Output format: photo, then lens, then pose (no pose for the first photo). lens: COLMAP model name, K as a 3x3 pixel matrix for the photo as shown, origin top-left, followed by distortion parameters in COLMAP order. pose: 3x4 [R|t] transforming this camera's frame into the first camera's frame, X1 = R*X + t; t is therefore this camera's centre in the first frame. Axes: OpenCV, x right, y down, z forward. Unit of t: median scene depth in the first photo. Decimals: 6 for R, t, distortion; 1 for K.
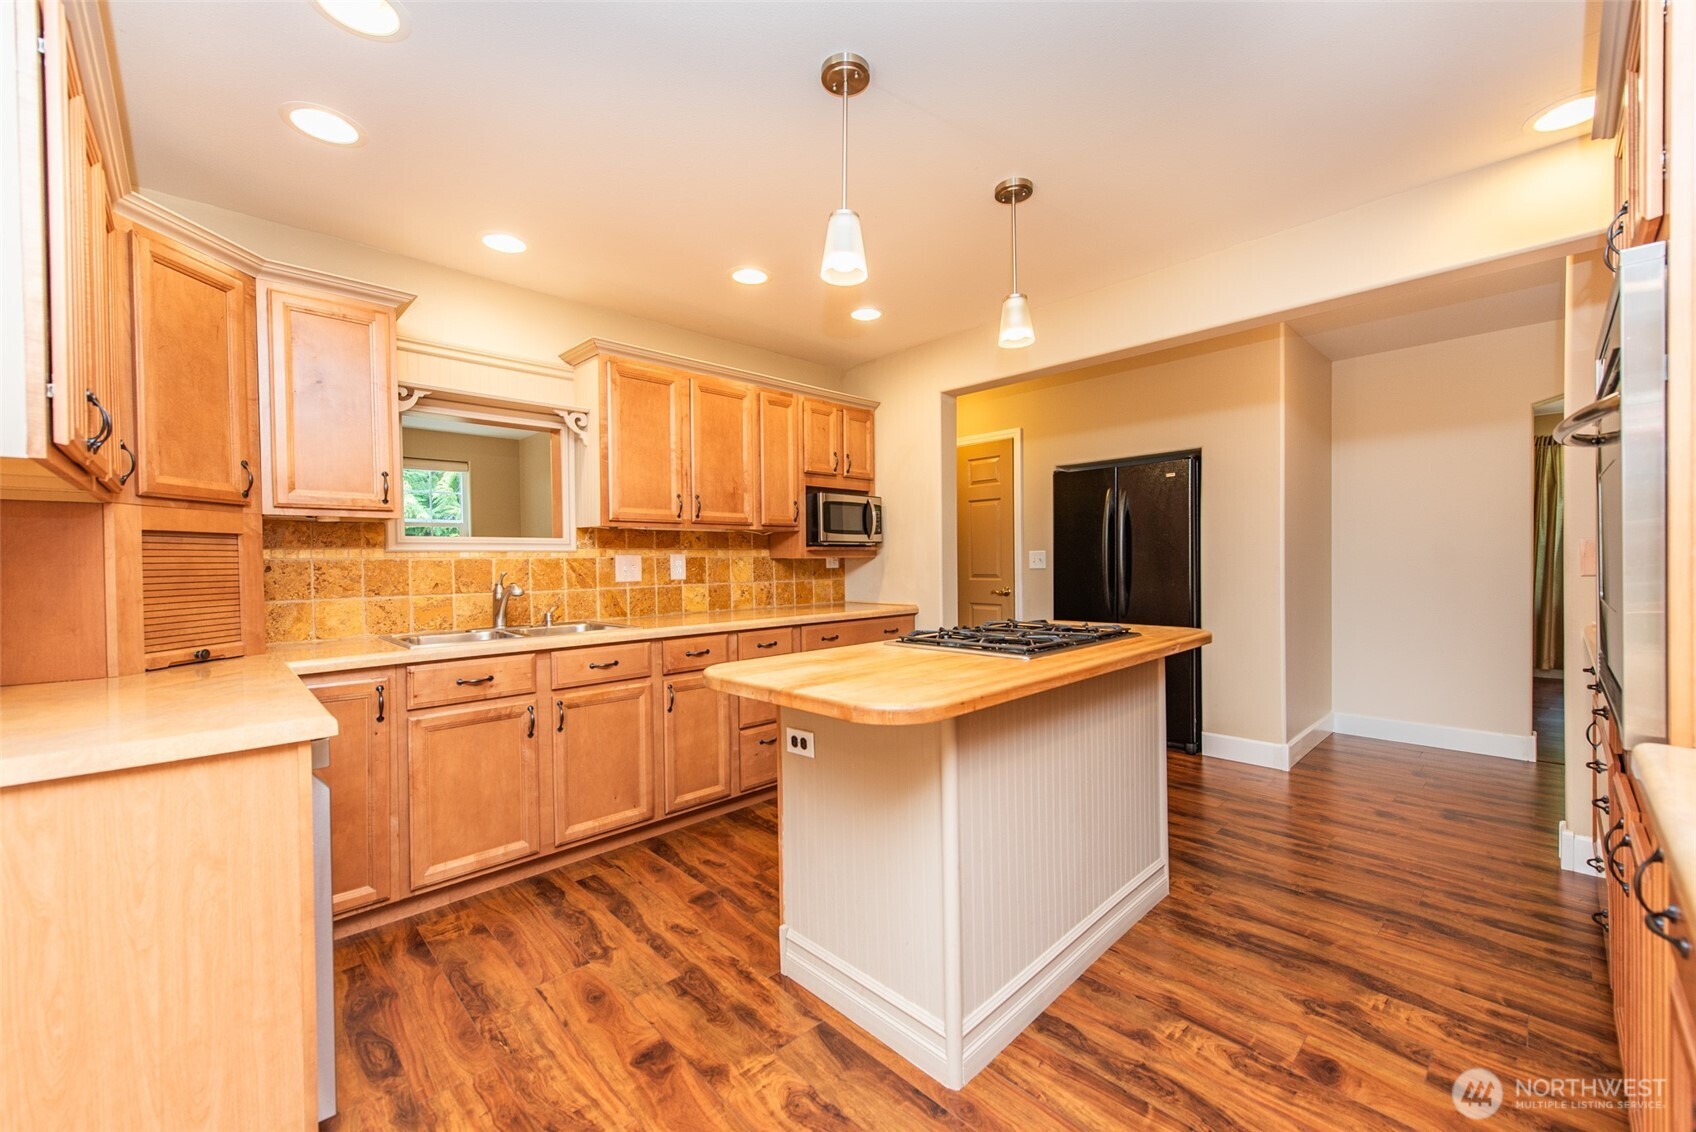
lens RADIAL K [[663.2, 0, 846.2], [0, 663.2, 570.7], [0, 0, 1]] dist [0.018713, -0.007287]
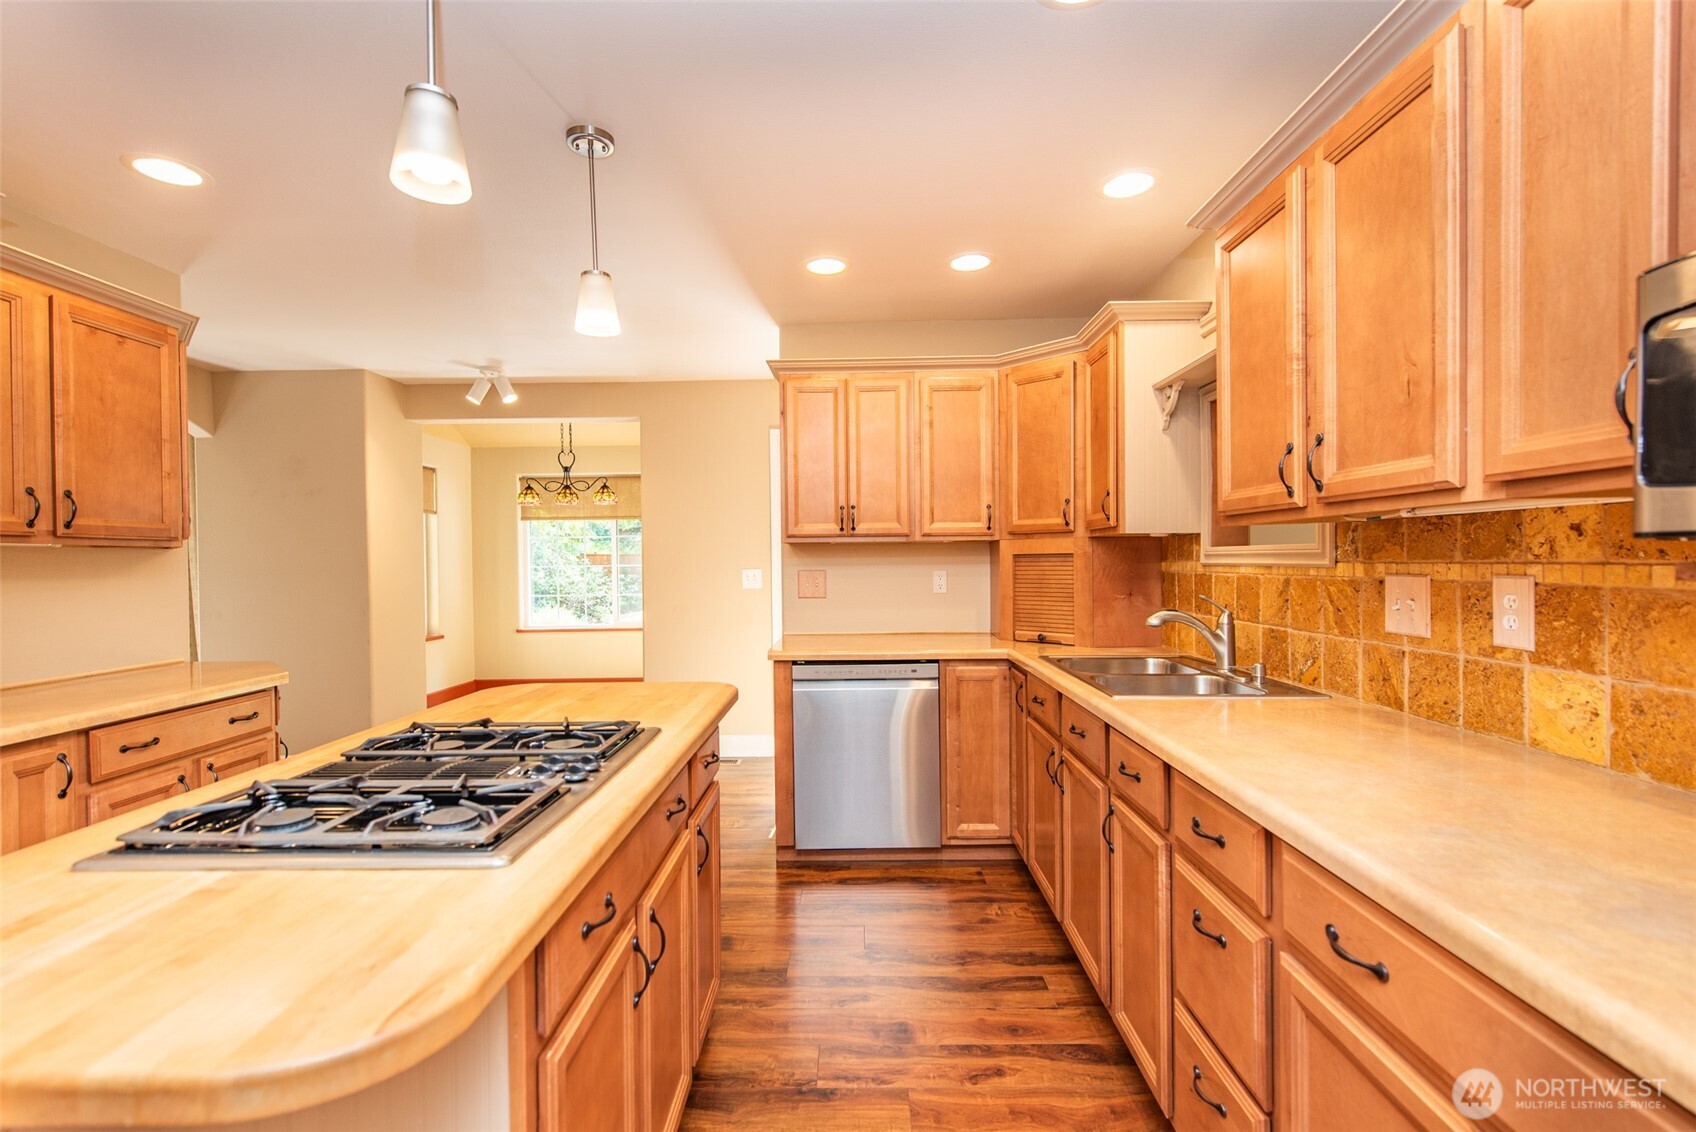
lens RADIAL K [[762.8, 0, 847.1], [0, 762.8, 569.0], [0, 0, 1]] dist [0.021462, -0.008516]
pose [[-0.701122, 0.030550, -0.712387, 0.394595], [0.010472, 0.999415, 0.032552, -0.062600], [0.712964, 0.015363, -0.701032, 1.405260]]
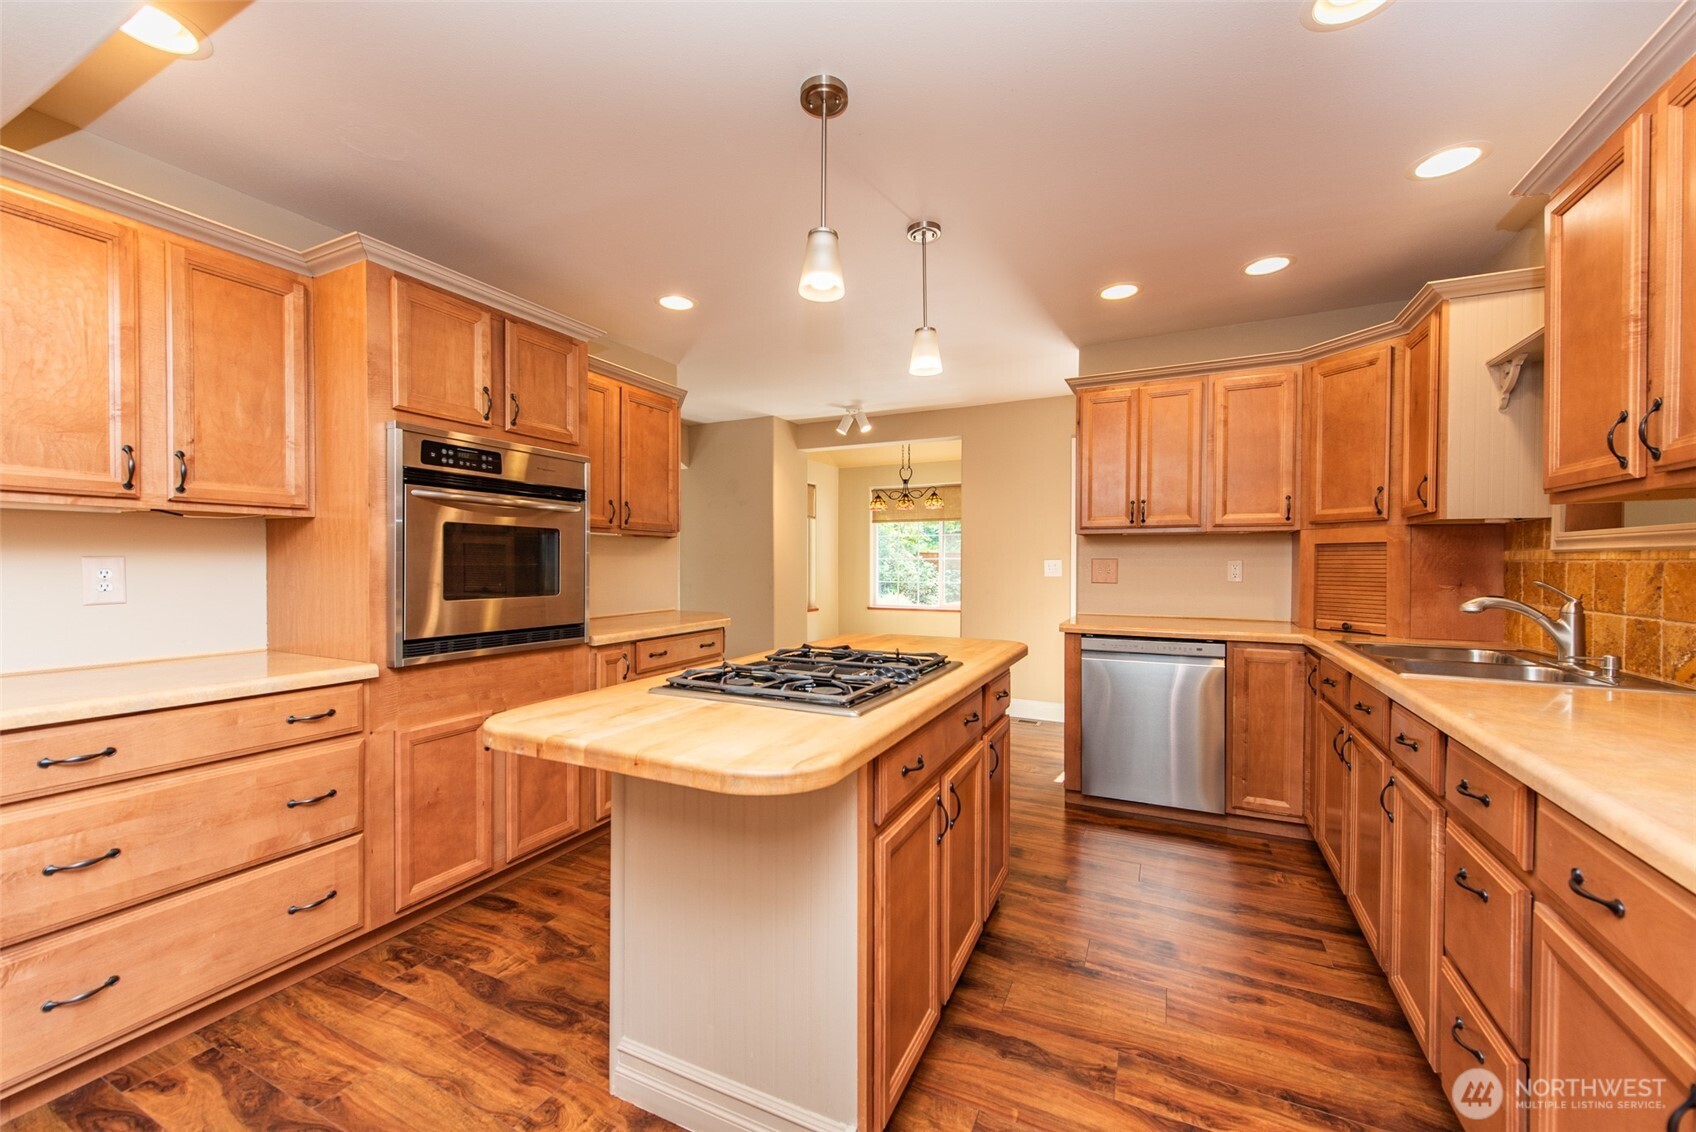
lens RADIAL K [[663.2, 0, 846.2], [0, 663.2, 570.7], [0, 0, 1]] dist [0.018713, -0.007287]
pose [[-0.938807, 0.017664, -0.343991, 0.432064], [0.006690, 0.999431, 0.033060, -0.039500], [0.344380, 0.028736, -0.938391, 1.503360]]
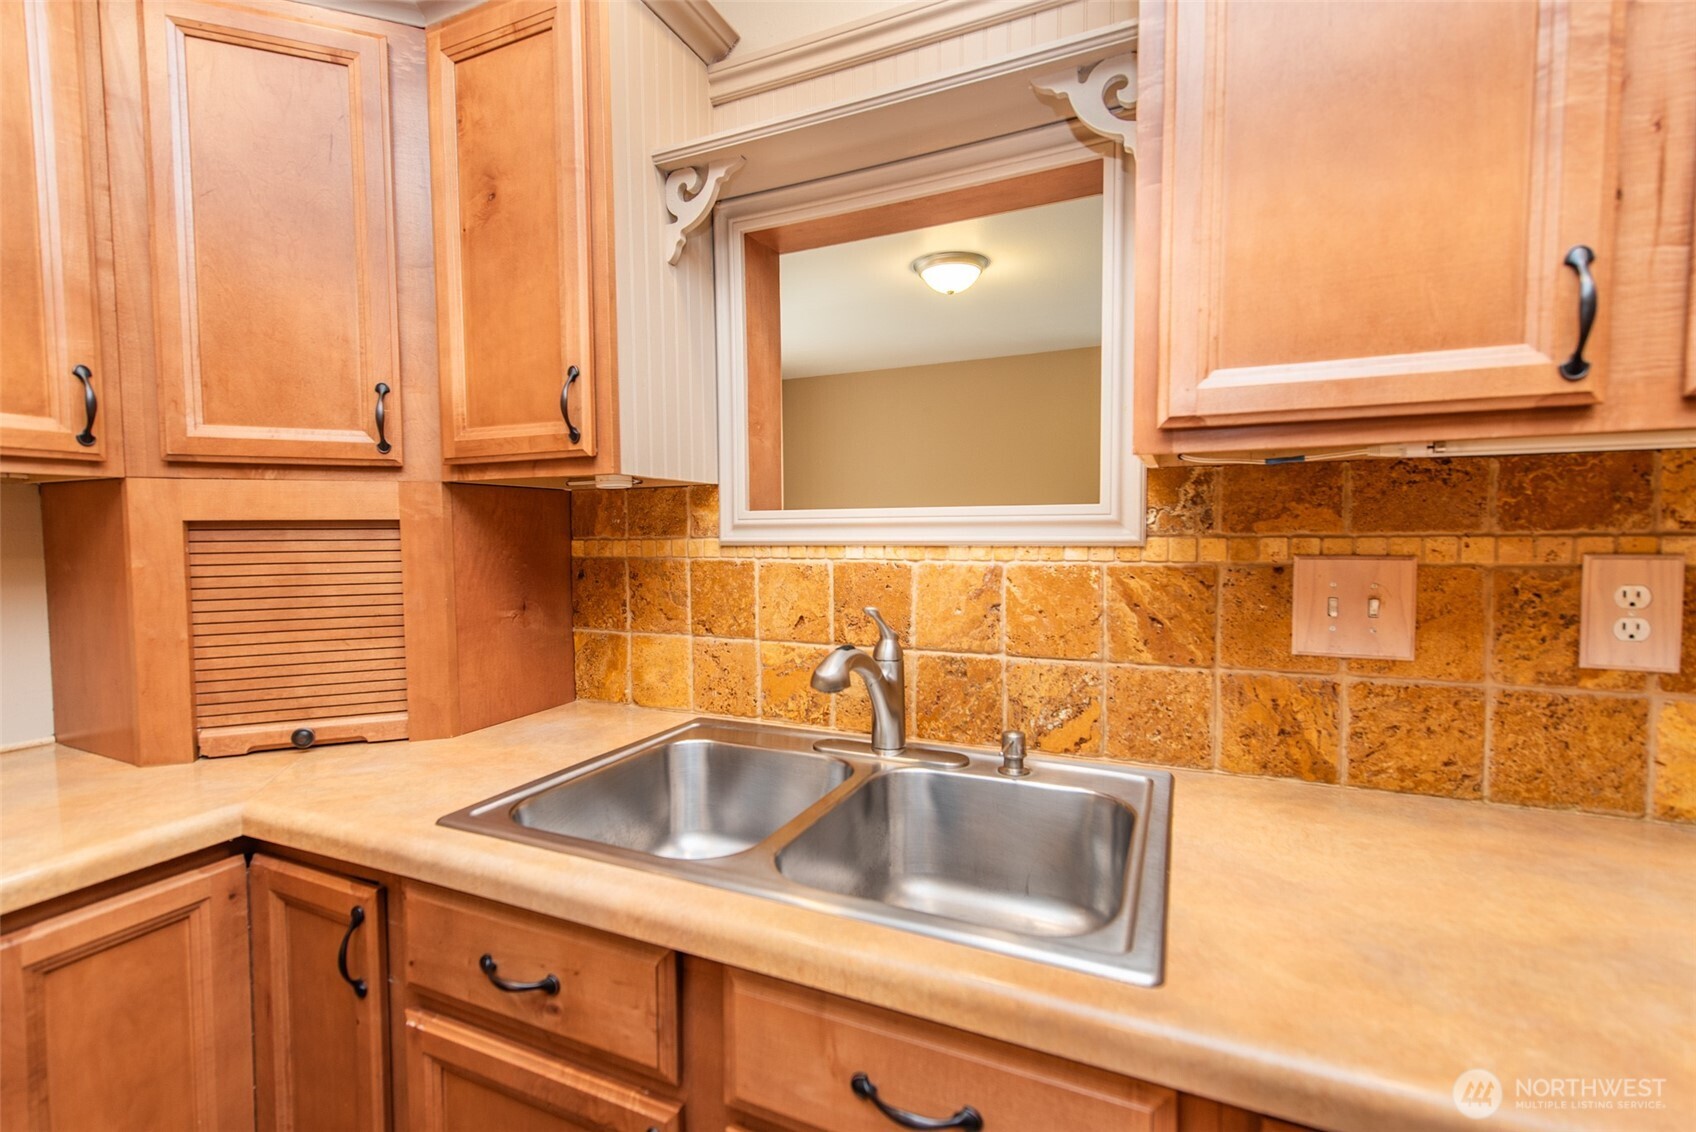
lens RADIAL K [[749.5, 0, 840.8], [0, 749.5, 565.1], [0, 0, 1]] dist [0.018952, -0.007916]
pose [[0.370806, 0.053634, -0.927160, -0.156736], [-0.011377, 0.998518, 0.053211, -0.044262], [0.928641, -0.009183, 0.370867, 0.893037]]
